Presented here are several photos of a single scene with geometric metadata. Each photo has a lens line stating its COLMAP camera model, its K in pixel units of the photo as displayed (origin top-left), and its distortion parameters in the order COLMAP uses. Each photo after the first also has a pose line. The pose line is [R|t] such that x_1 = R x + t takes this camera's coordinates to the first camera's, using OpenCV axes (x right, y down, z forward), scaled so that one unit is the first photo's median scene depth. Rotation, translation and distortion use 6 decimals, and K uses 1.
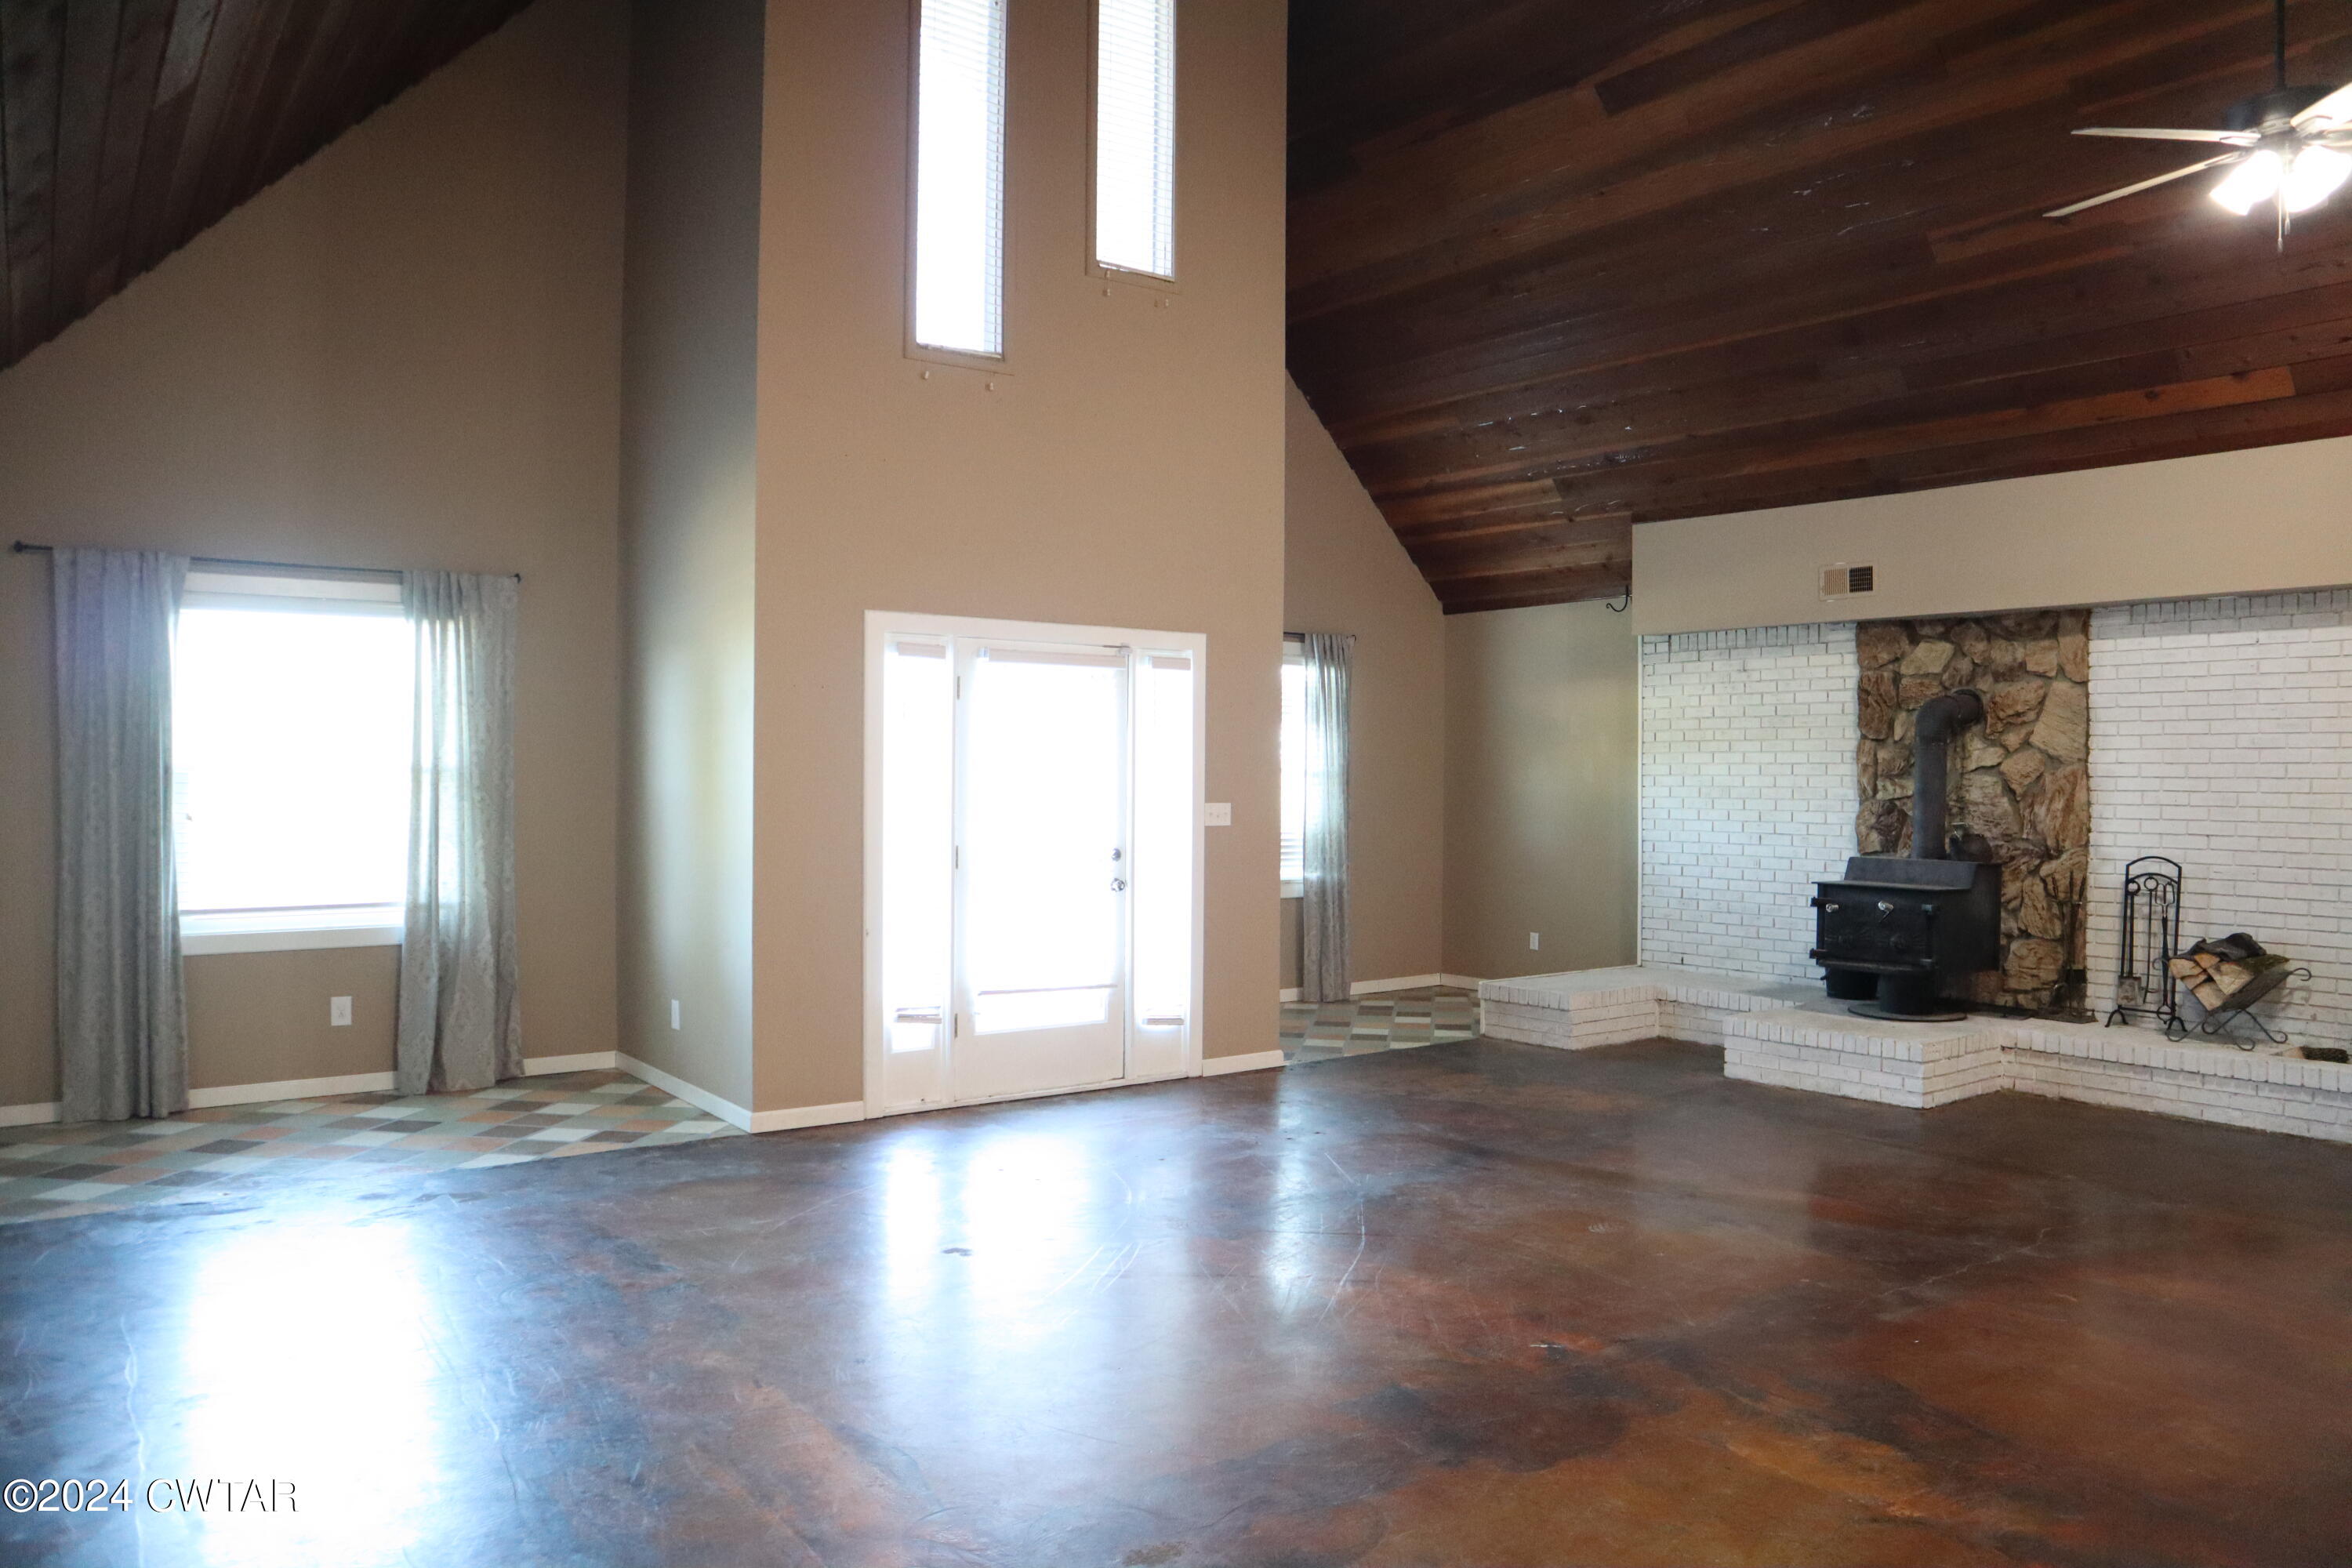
lens RADIAL K [[1638.1, 0, 1190.8], [0, 1638.1, 793.1], [0, 0, 1]] dist [-0.105487, 0.071260]
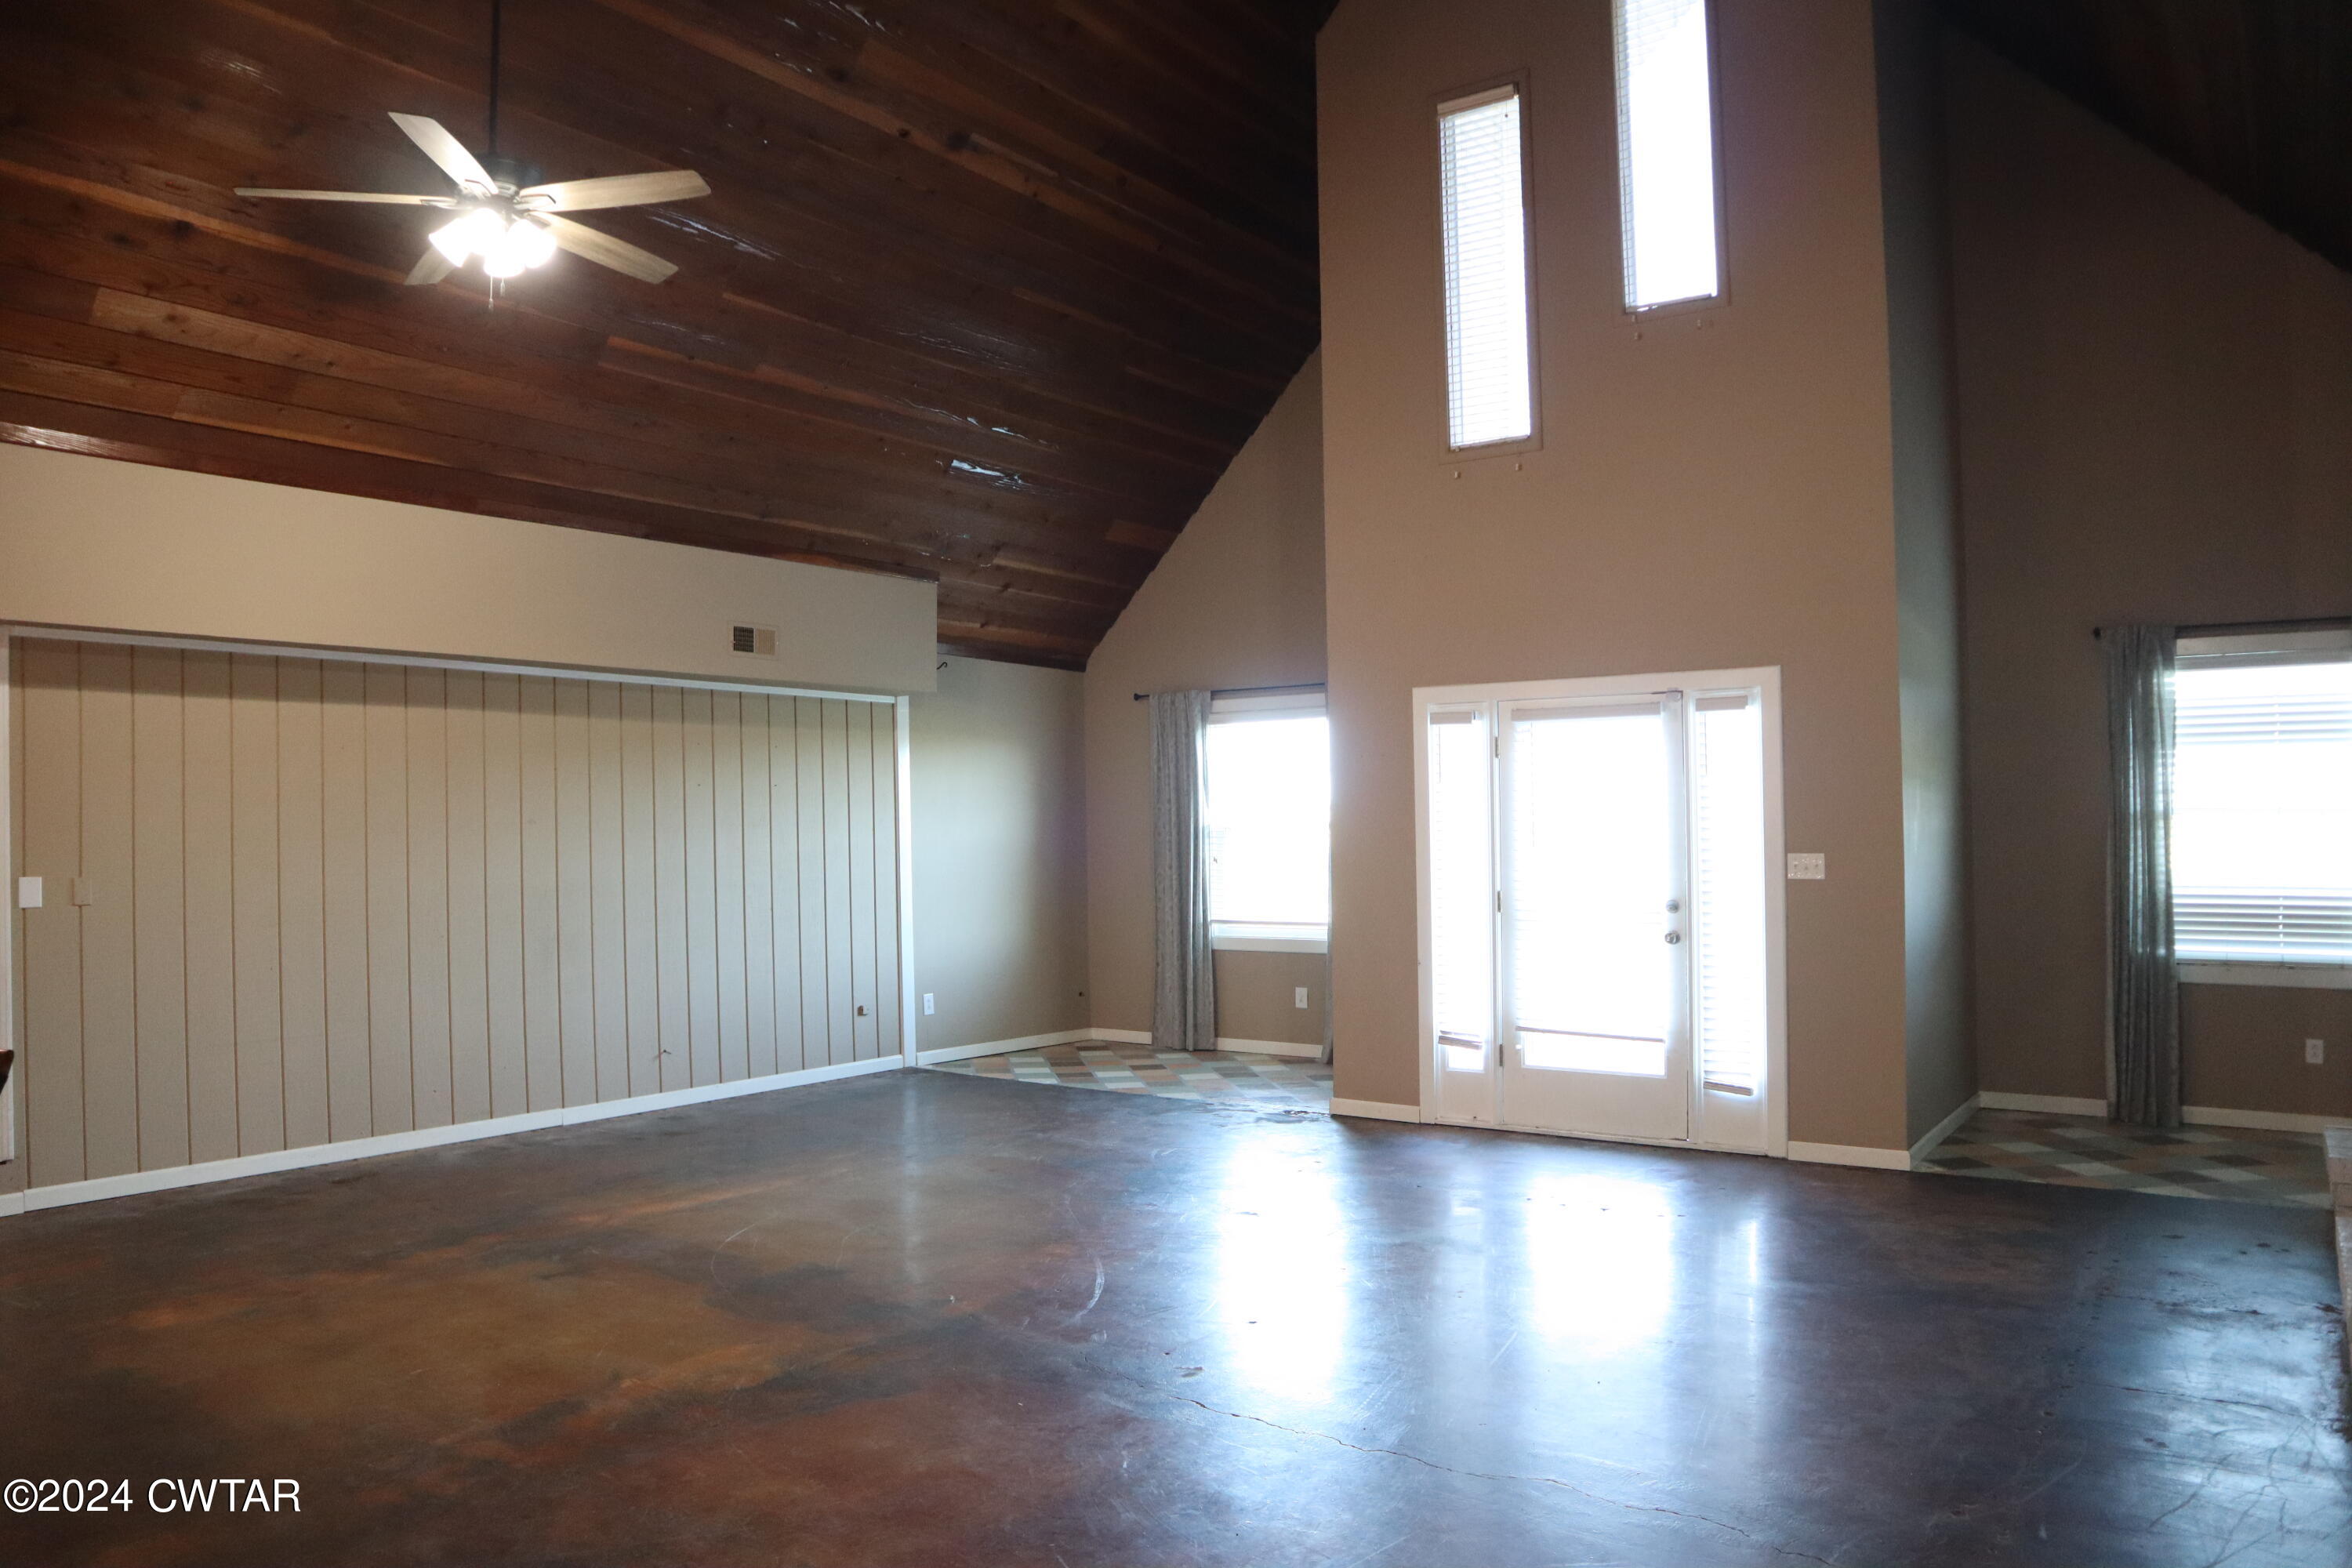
lens RADIAL K [[1638.1, 0, 1190.8], [0, 1638.1, 793.1], [0, 0, 1]] dist [-0.105487, 0.071260]
pose [[0.317411, -0.030619, -0.947794, 0.809257], [-0.003000, 0.999441, -0.033293, 0.003471], [0.948283, 0.013411, 0.317142, 0.440537]]
